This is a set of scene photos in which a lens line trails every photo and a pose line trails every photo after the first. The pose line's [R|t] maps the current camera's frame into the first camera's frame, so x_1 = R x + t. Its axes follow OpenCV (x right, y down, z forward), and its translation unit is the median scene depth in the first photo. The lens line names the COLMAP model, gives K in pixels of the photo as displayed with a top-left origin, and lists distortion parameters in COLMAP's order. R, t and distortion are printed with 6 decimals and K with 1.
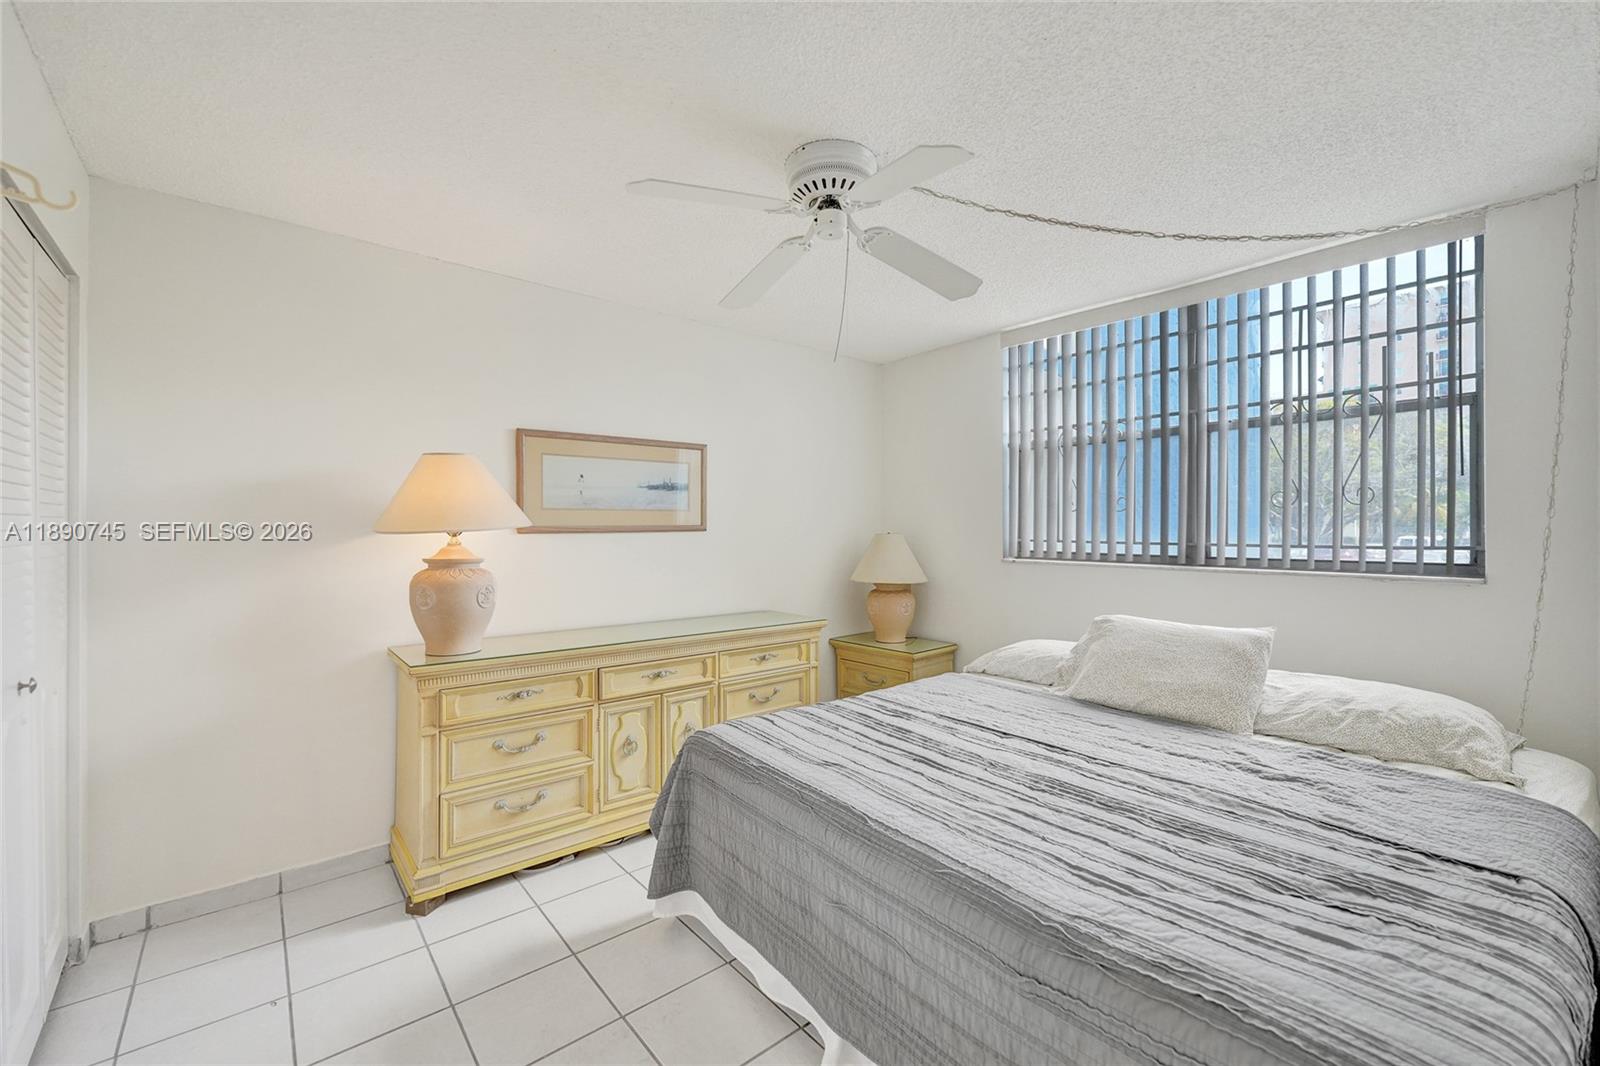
lens RADIAL K [[649.4, 0, 800.0], [0, 649.4, 533.0], [0, 0, 1]] dist [0.000399, -0.000070]
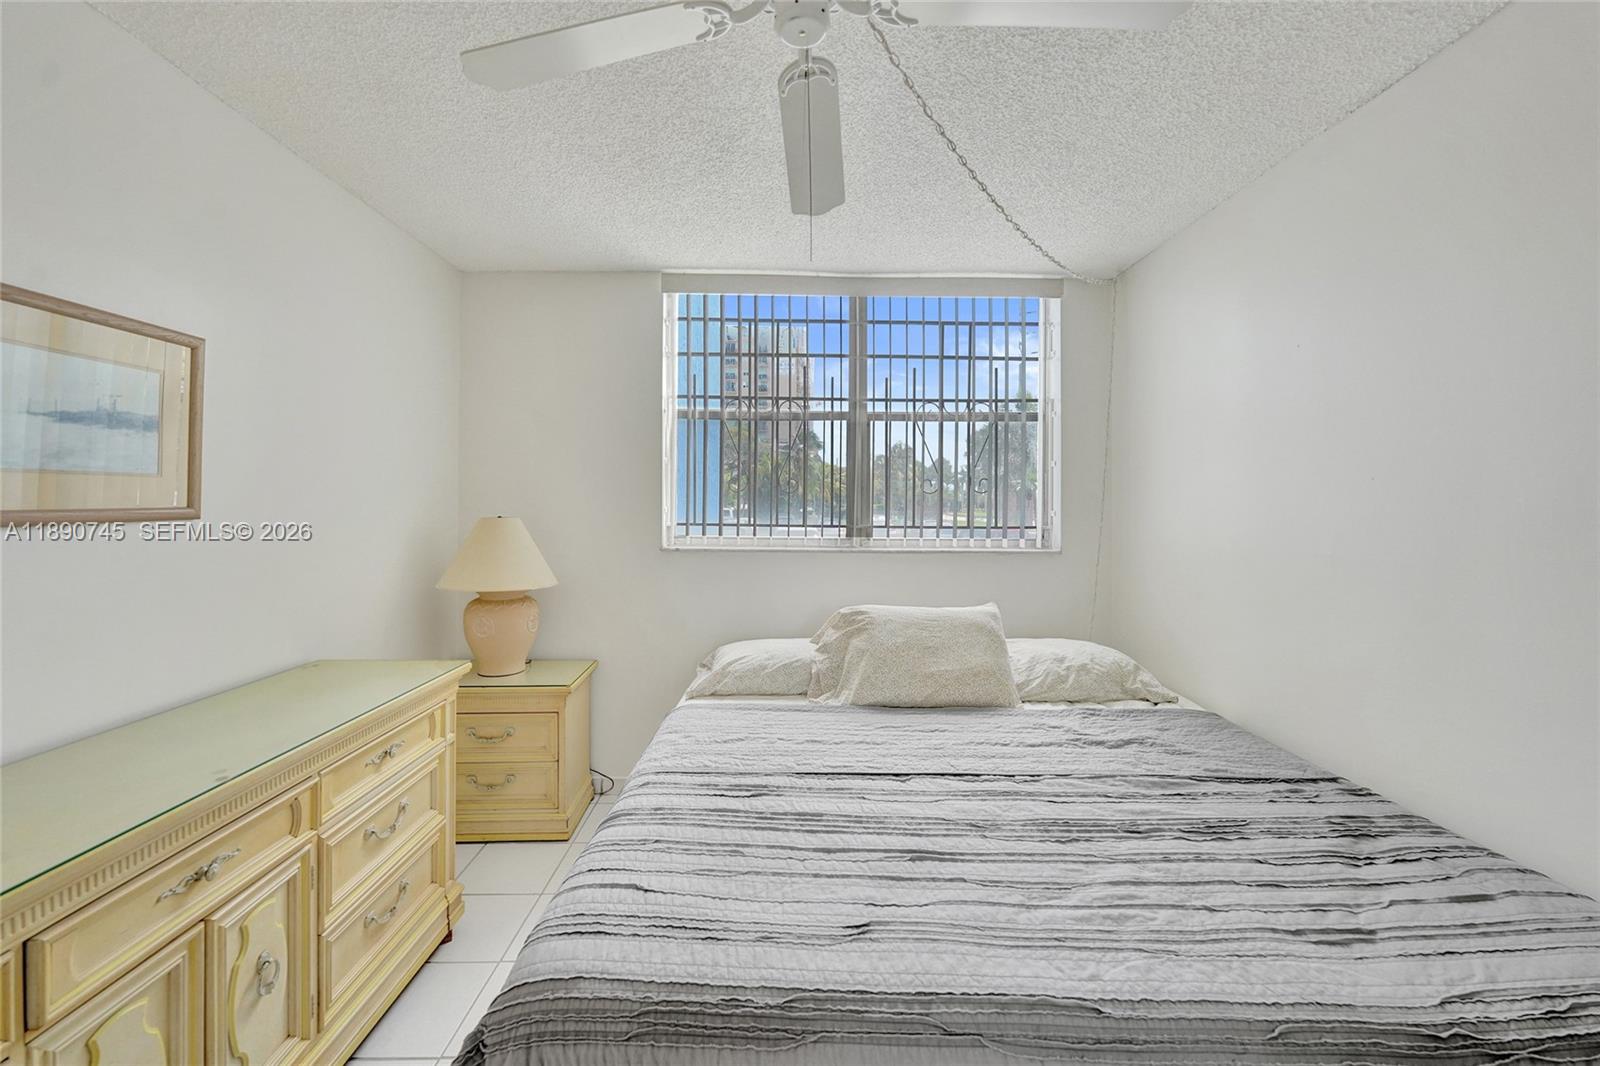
lens RADIAL K [[658.7, 0, 792.0], [0, 658.7, 505.4], [0, 0, 1]] dist [-0.000328, -0.000179]
pose [[0.634415, 0.002745, 0.772988, -0.386845], [-0.002073, 0.999996, -0.001849, -0.021160], [-0.772990, -0.000429, 0.634419, 0.572587]]
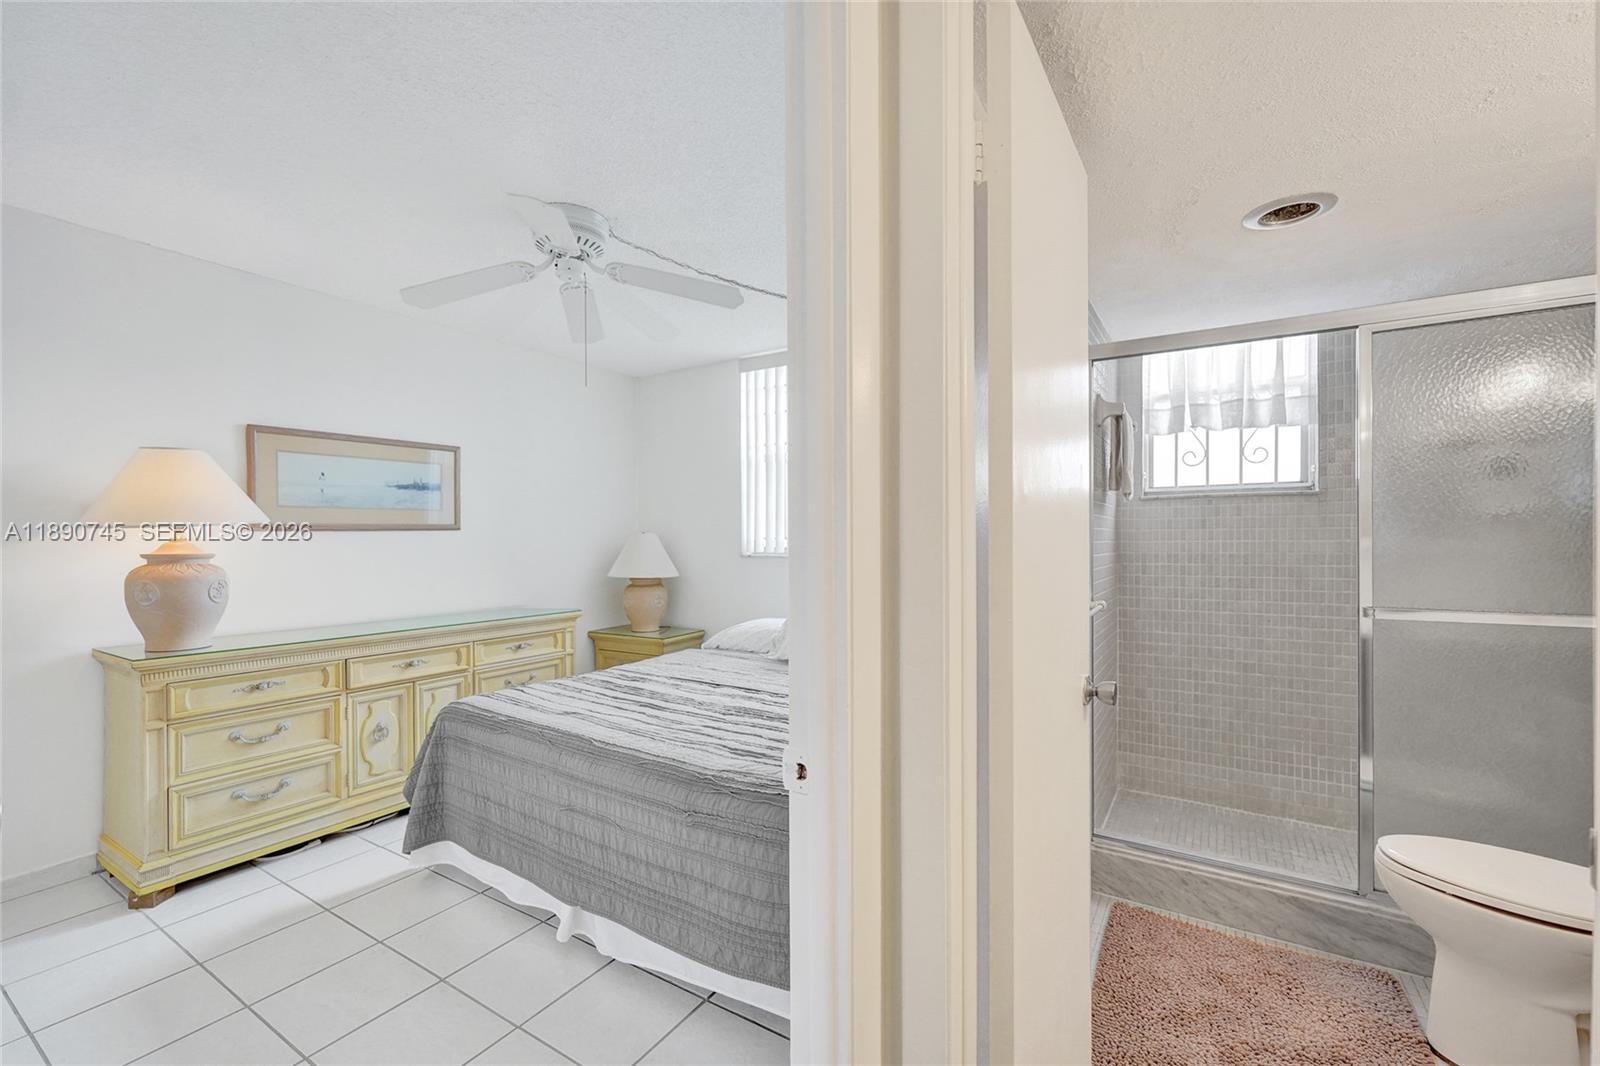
lens RADIAL K [[666.3, 0, 787.3], [0, 666.3, 543.4], [0, 0, 1]] dist [-0.000529, -0.000358]
pose [[0.953272, -0.006502, 0.302045, 0.051618], [0.005280, 0.999974, 0.004862, 0.025572], [-0.302069, -0.003040, 0.953281, -0.278032]]
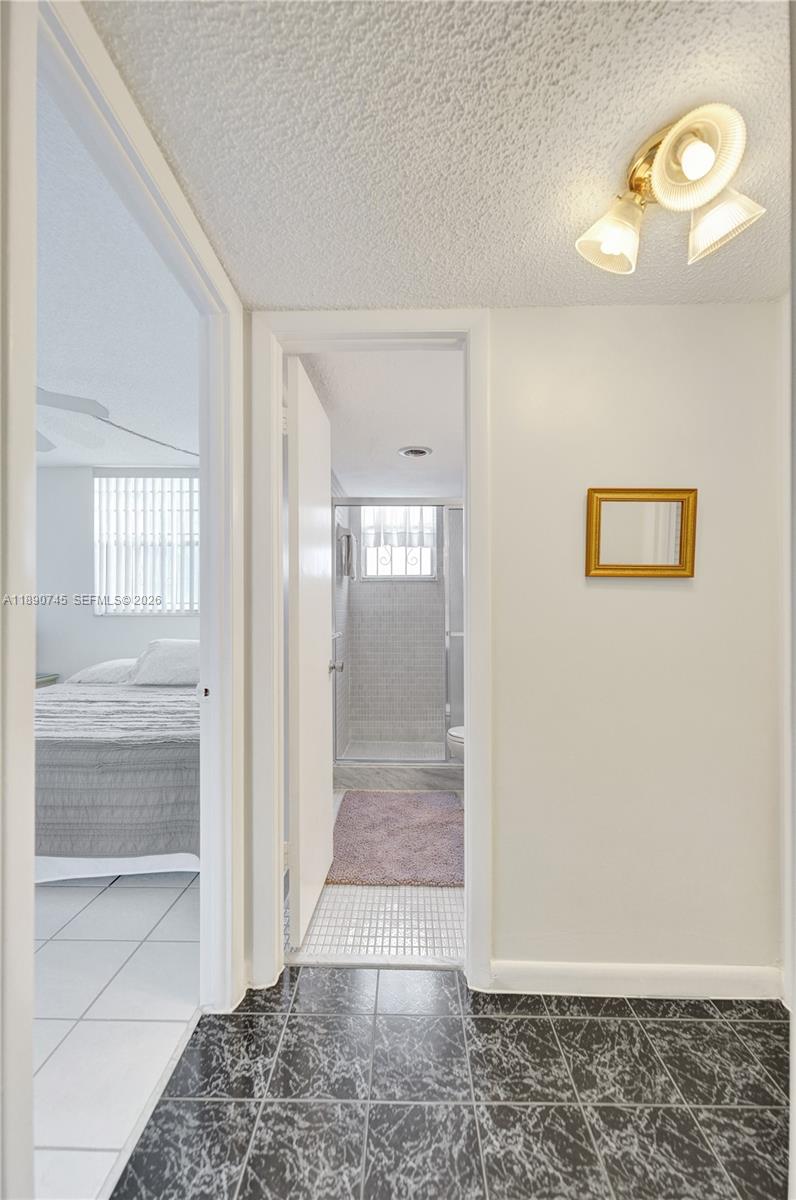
lens RADIAL K [[487.1, 0, 397.7], [0, 487.1, 610.9], [0, 0, 1]] dist [0.000399, -0.000070]
pose [[0.657949, -0.001667, 0.753060, -0.143250], [0.004331, 0.999989, -0.001570, 0.061349], [-0.753050, 0.004295, 0.657950, -0.517545]]
